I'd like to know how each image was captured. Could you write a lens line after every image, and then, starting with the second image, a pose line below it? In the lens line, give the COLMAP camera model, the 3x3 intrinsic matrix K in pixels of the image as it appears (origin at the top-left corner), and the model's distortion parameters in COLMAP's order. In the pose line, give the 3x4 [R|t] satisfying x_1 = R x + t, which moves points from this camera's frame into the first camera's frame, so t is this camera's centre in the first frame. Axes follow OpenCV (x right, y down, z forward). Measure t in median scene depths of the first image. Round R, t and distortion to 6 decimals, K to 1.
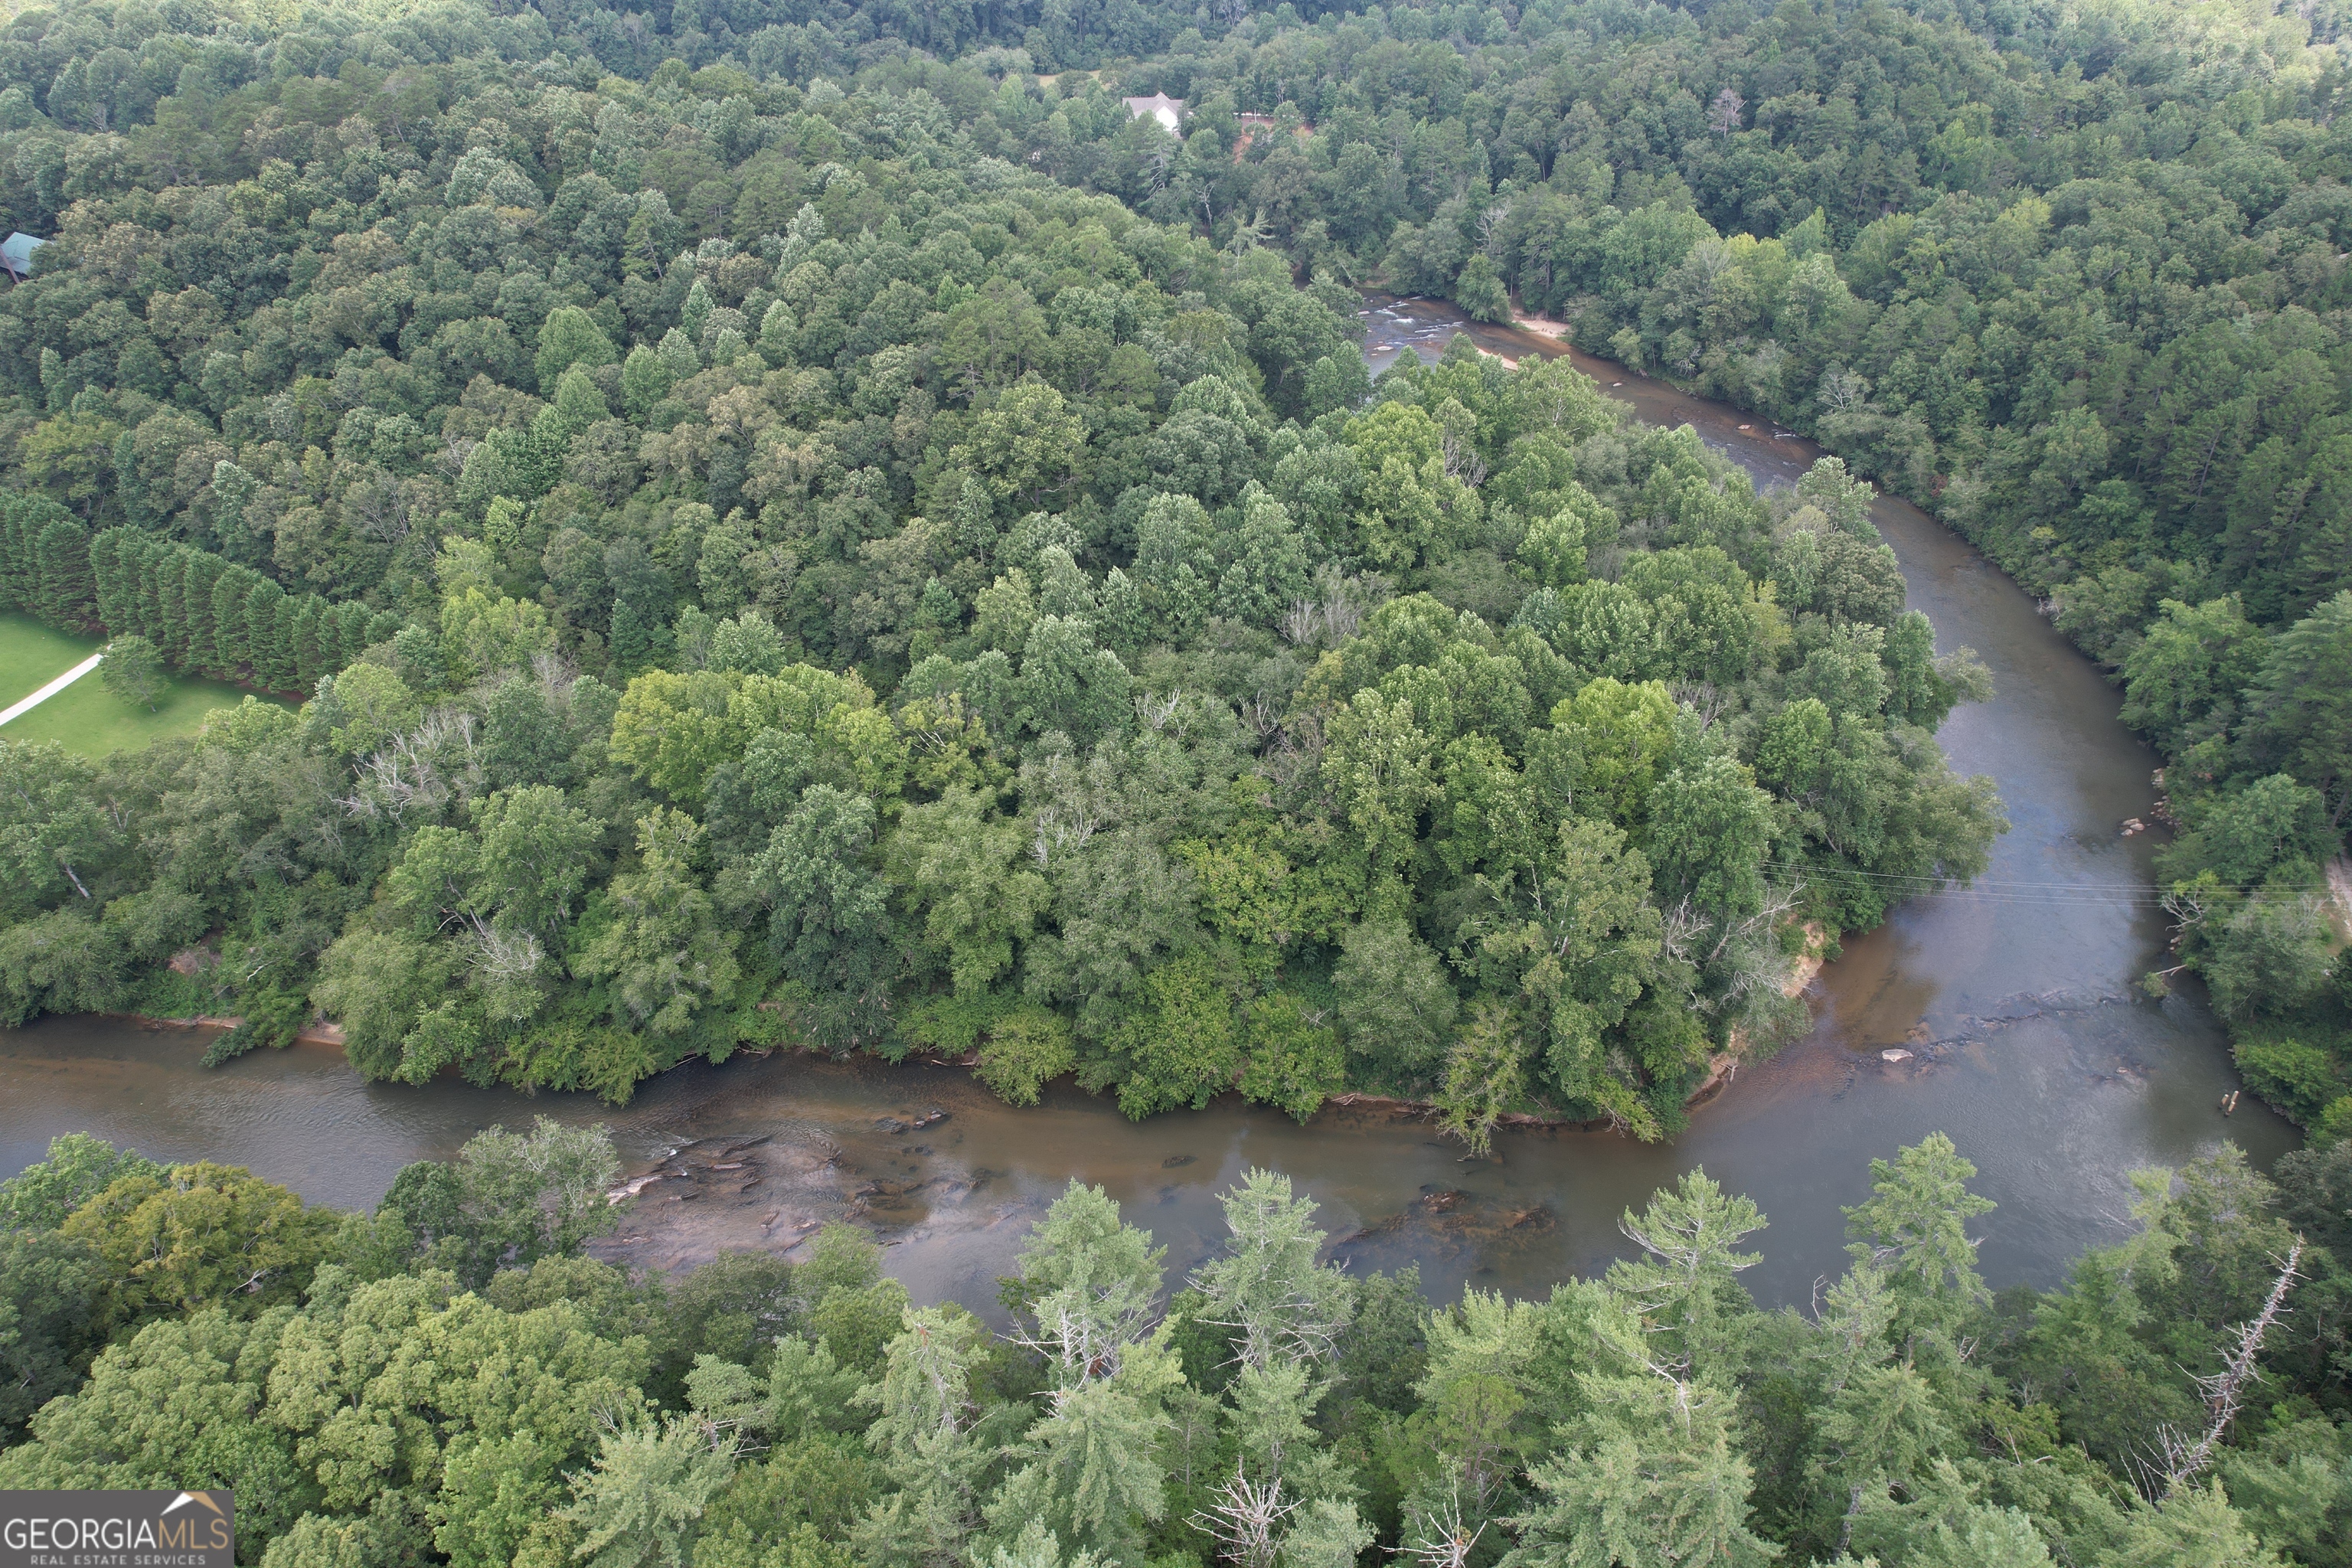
lens RADIAL K [[1509.3, 0, 1175.0], [0, 1509.3, 811.7], [0, 0, 1]] dist [-0.067754, 0.060620]
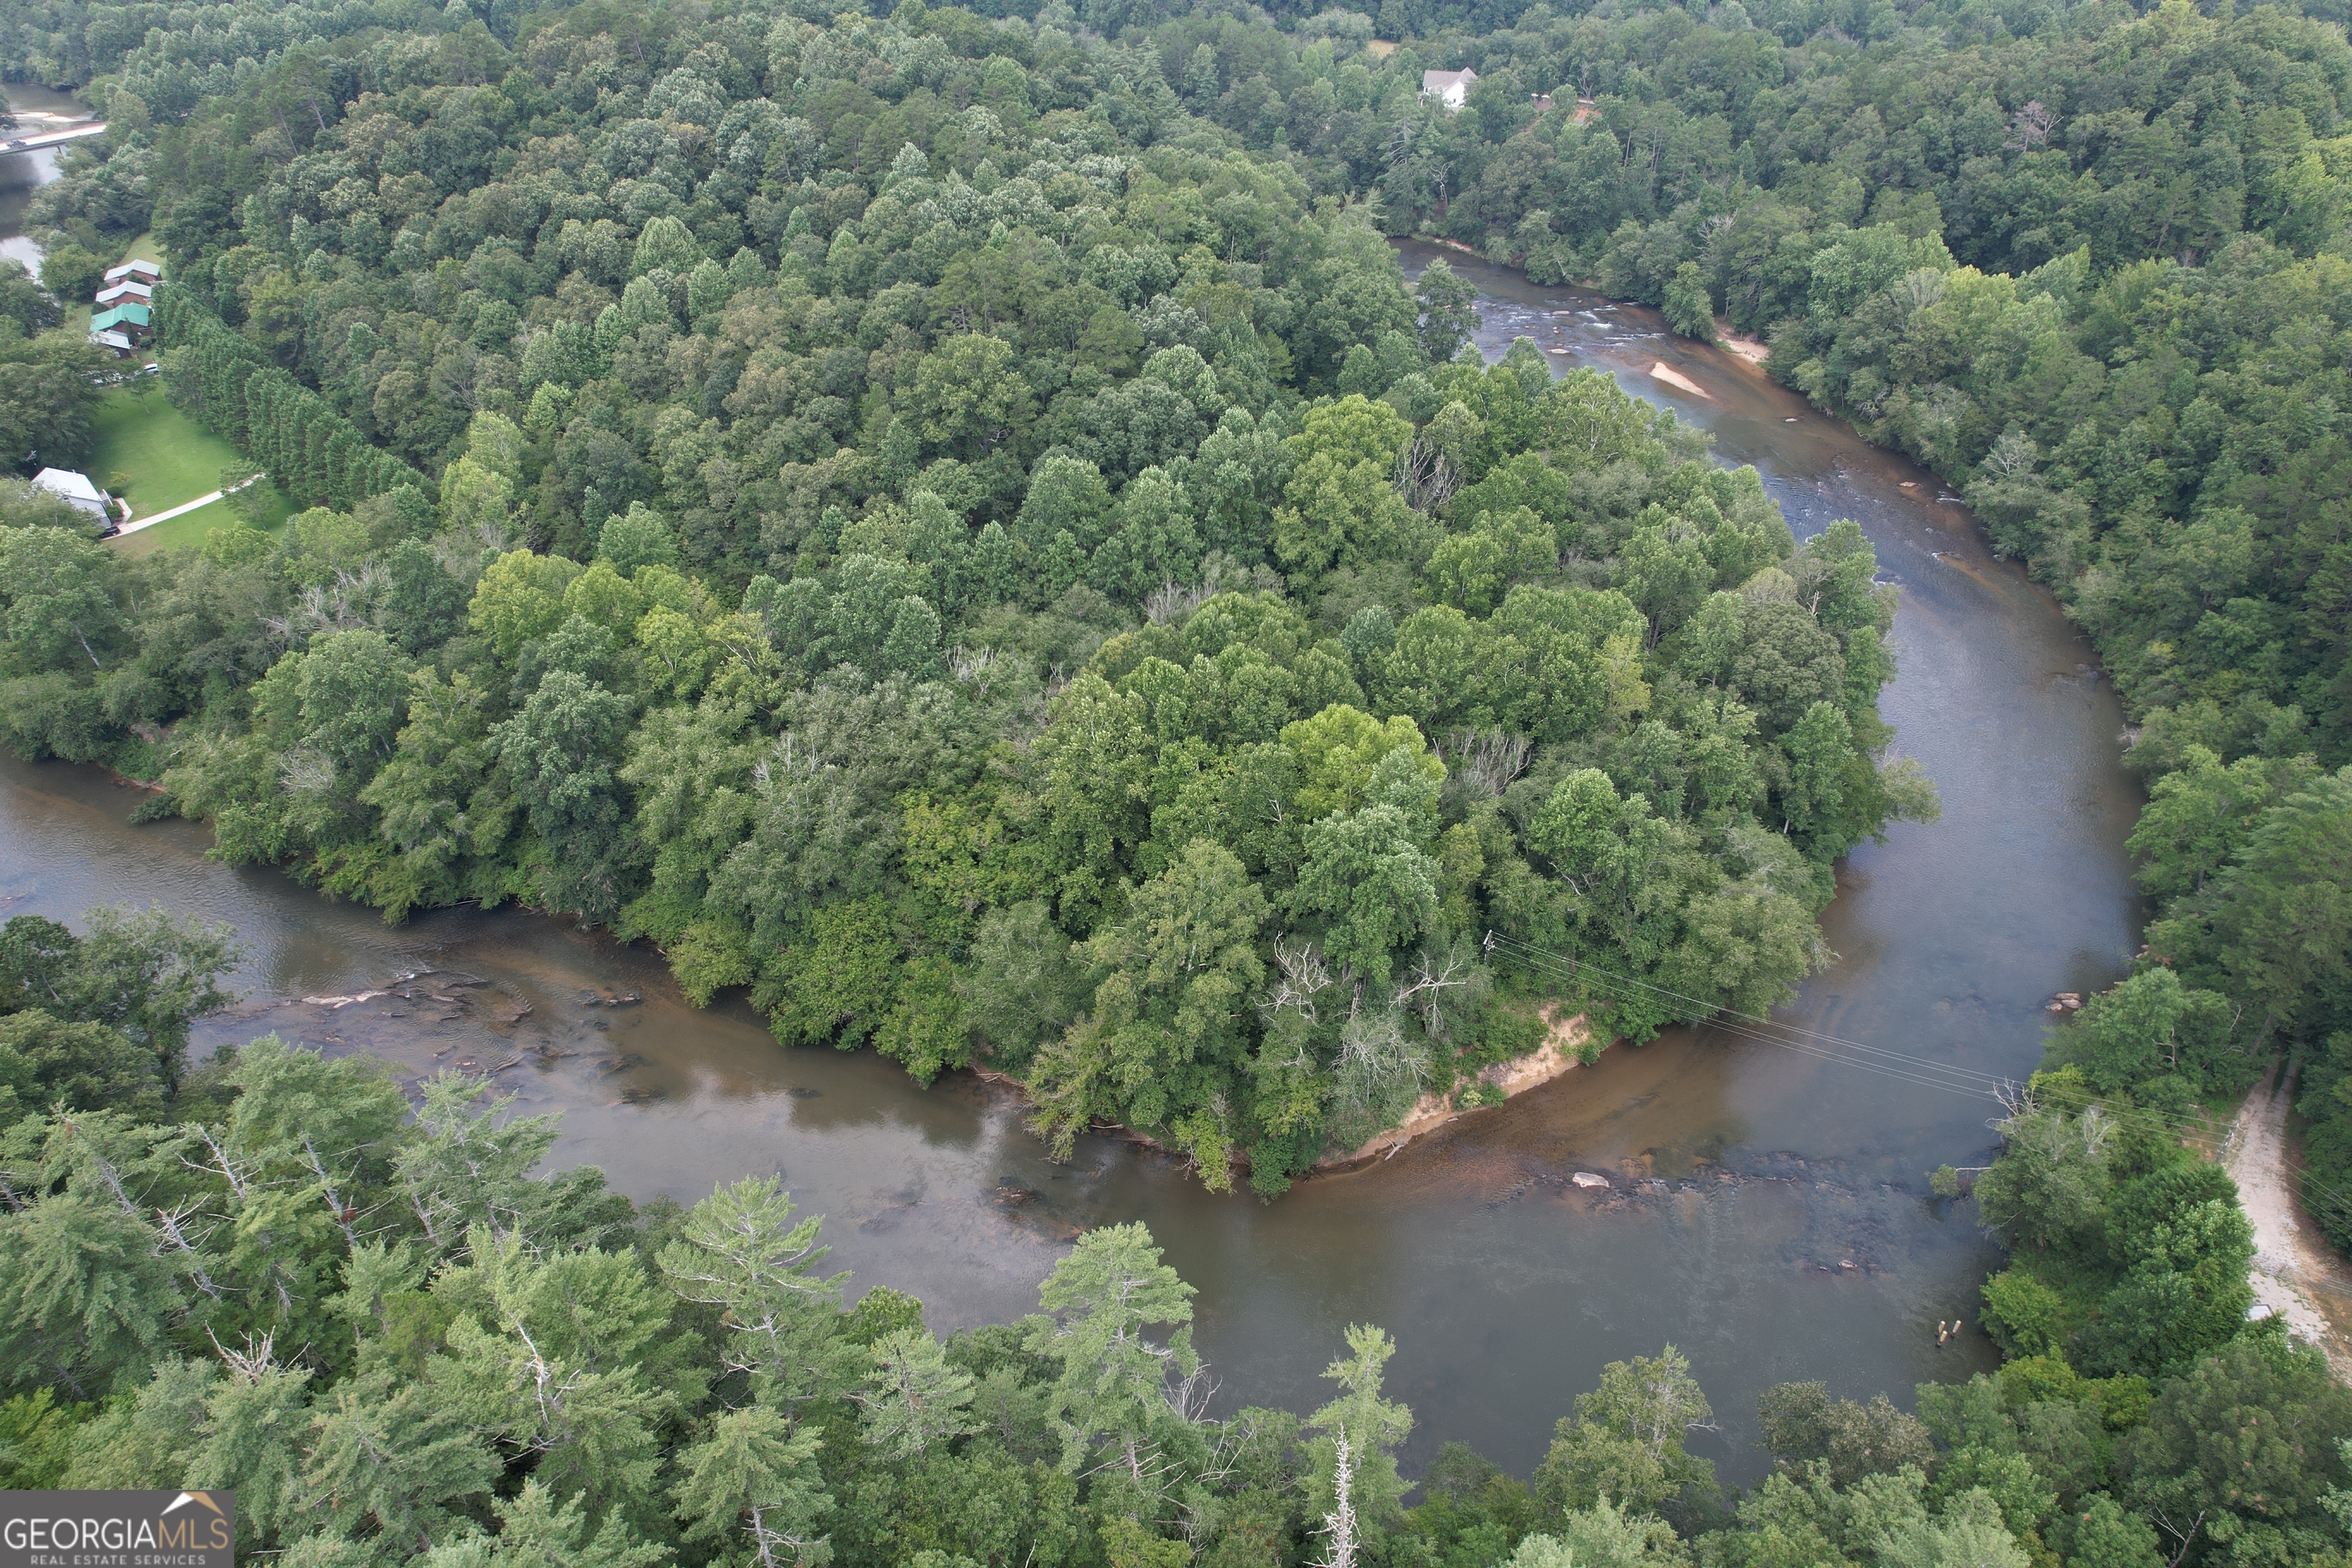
lens RADIAL K [[1509.3, 0, 1175.0], [0, 1509.3, 811.7], [0, 0, 1]] dist [-0.067754, 0.060620]
pose [[0.947365, 0.192892, -0.255524, 0.269473], [-0.188216, 0.981191, 0.042871, -0.027252], [0.258988, 0.007480, 0.965852, 0.044432]]
